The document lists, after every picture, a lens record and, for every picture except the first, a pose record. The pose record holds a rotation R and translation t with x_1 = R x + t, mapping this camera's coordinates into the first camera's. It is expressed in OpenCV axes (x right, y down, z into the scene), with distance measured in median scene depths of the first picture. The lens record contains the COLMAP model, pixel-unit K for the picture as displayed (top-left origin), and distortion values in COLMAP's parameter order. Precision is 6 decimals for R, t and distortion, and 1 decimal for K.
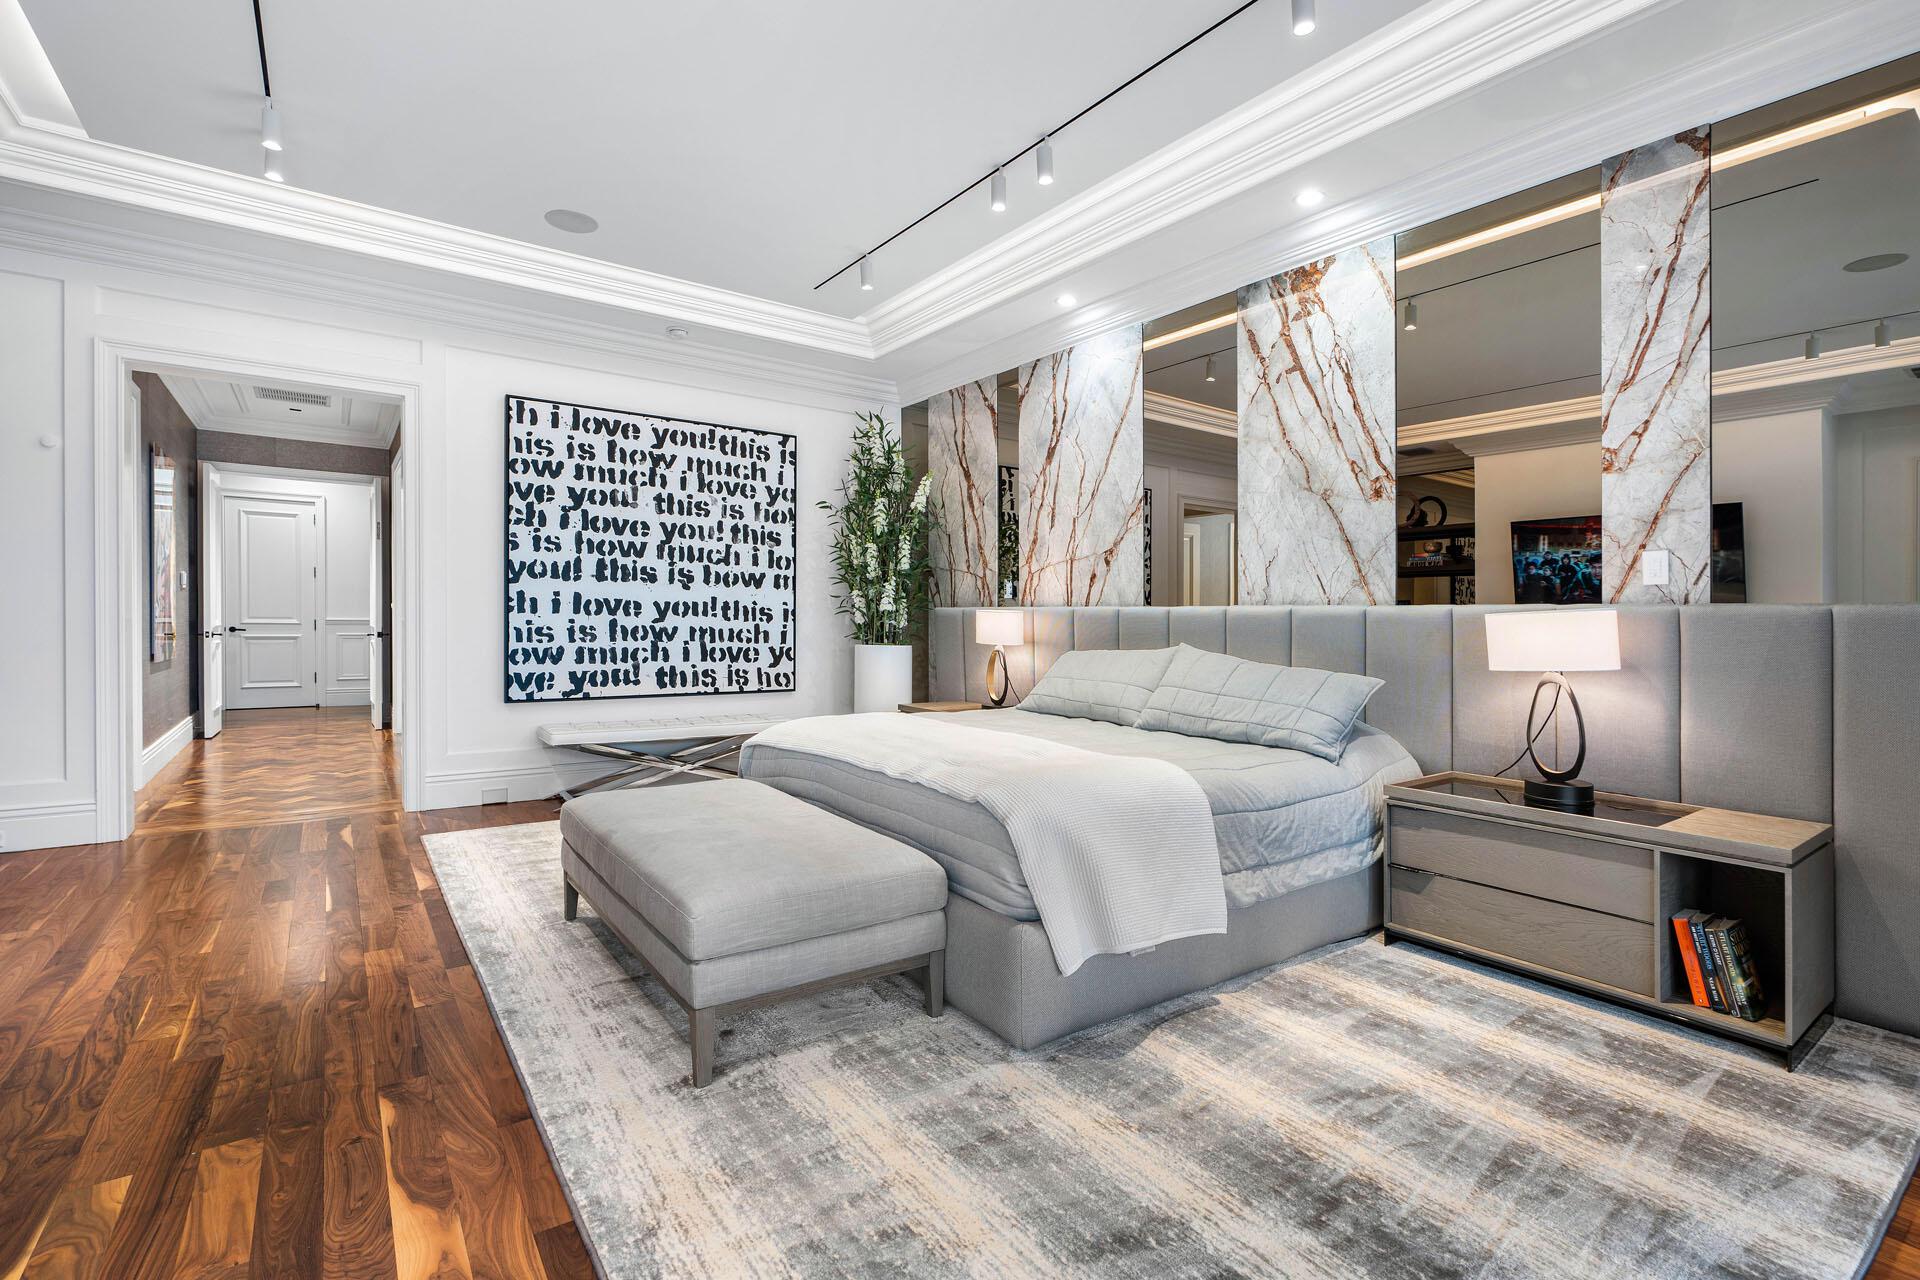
lens RADIAL K [[858.0, 0, 957.2], [0, 858.0, 620.3], [0, 0, 1]] dist [-0.004784, 0.002621]
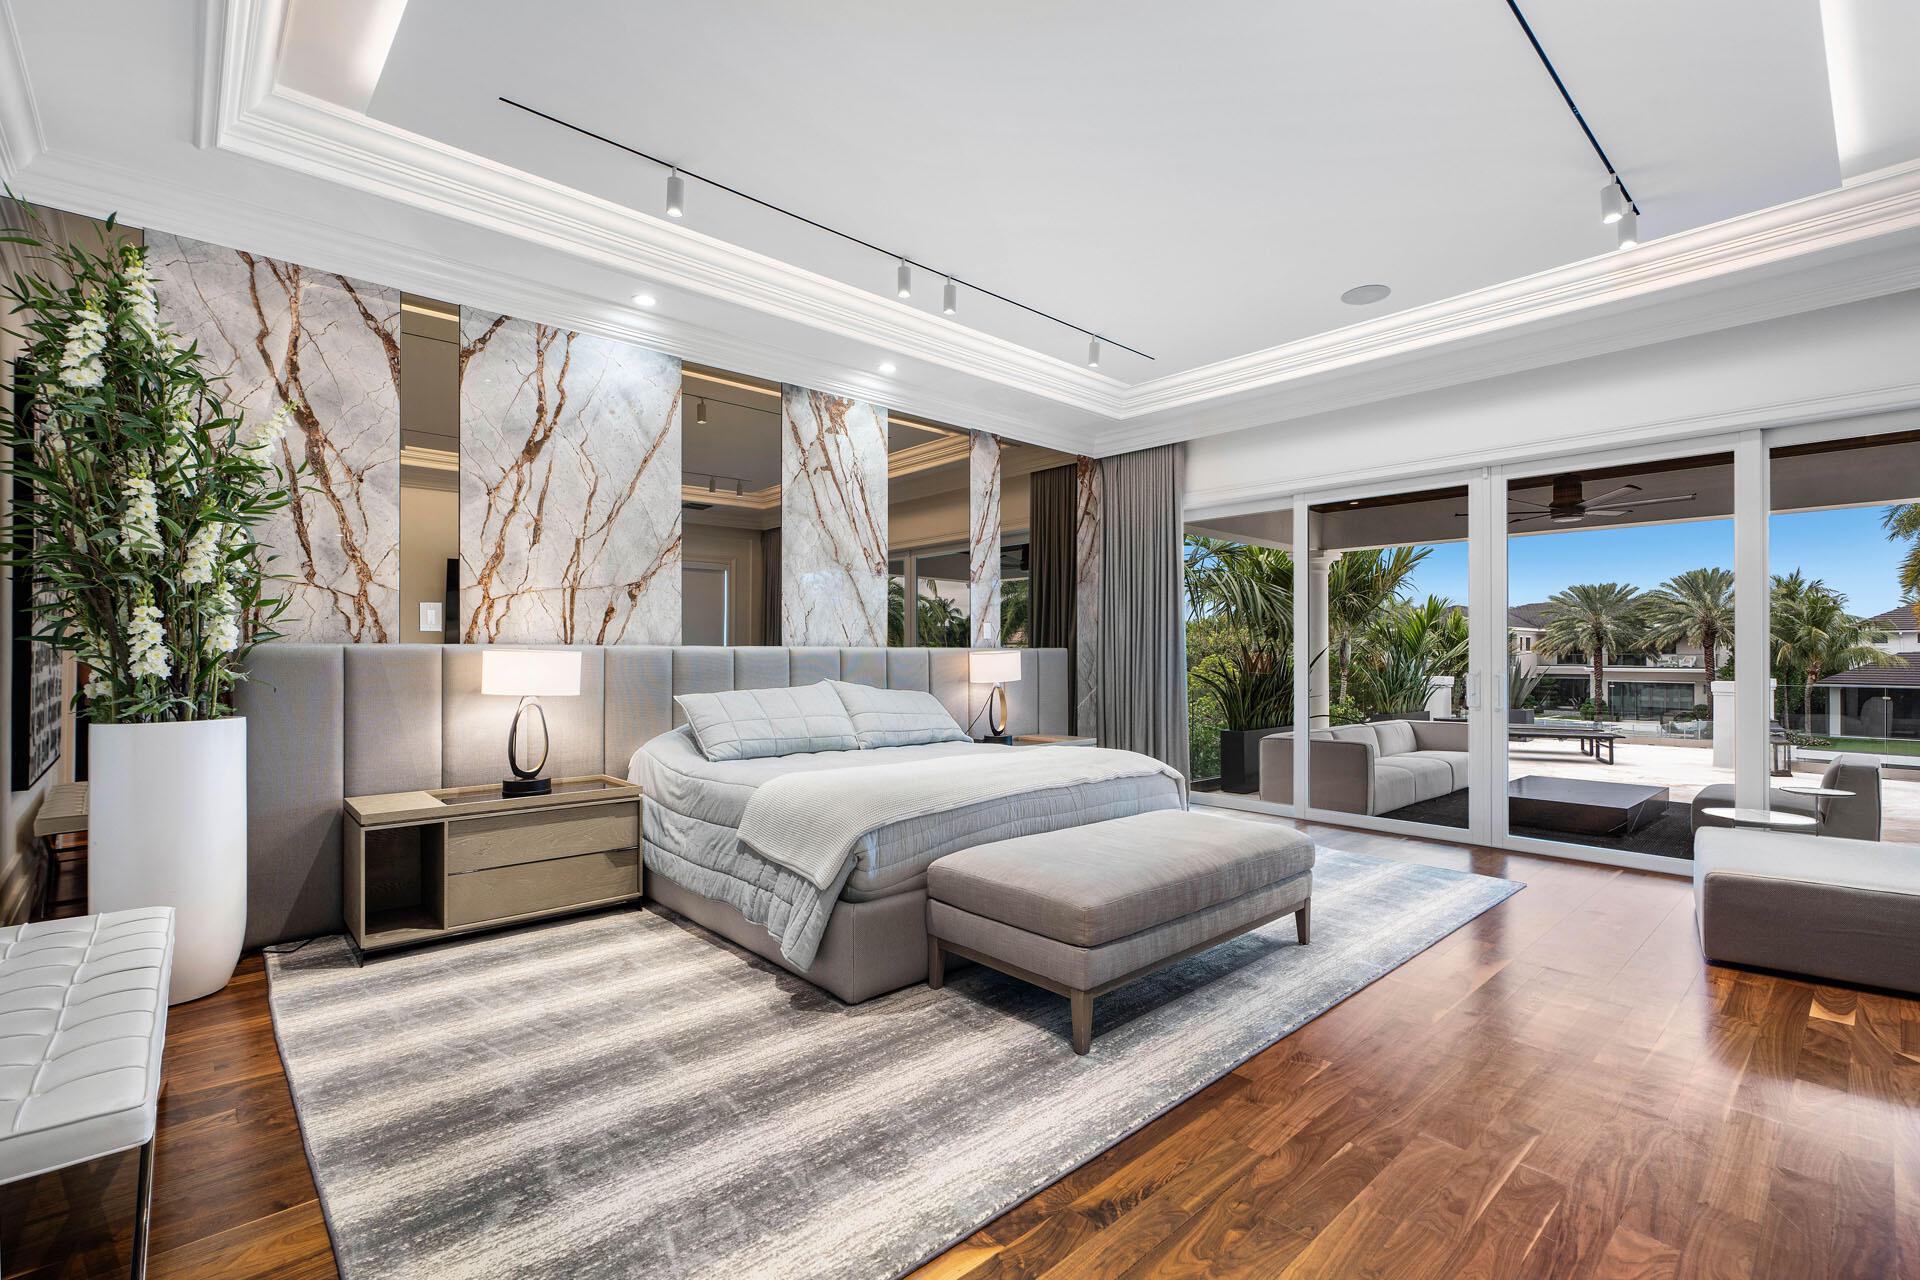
lens RADIAL K [[858.0, 0, 960.8], [0, 858.0, 646.2], [0, 0, 1]] dist [-0.004784, 0.002621]
pose [[-0.103430, 0.002678, 0.994633, -0.920040], [0.006880, 0.999974, -0.001977, -0.013187], [-0.994613, 0.006638, -0.103446, 0.903590]]
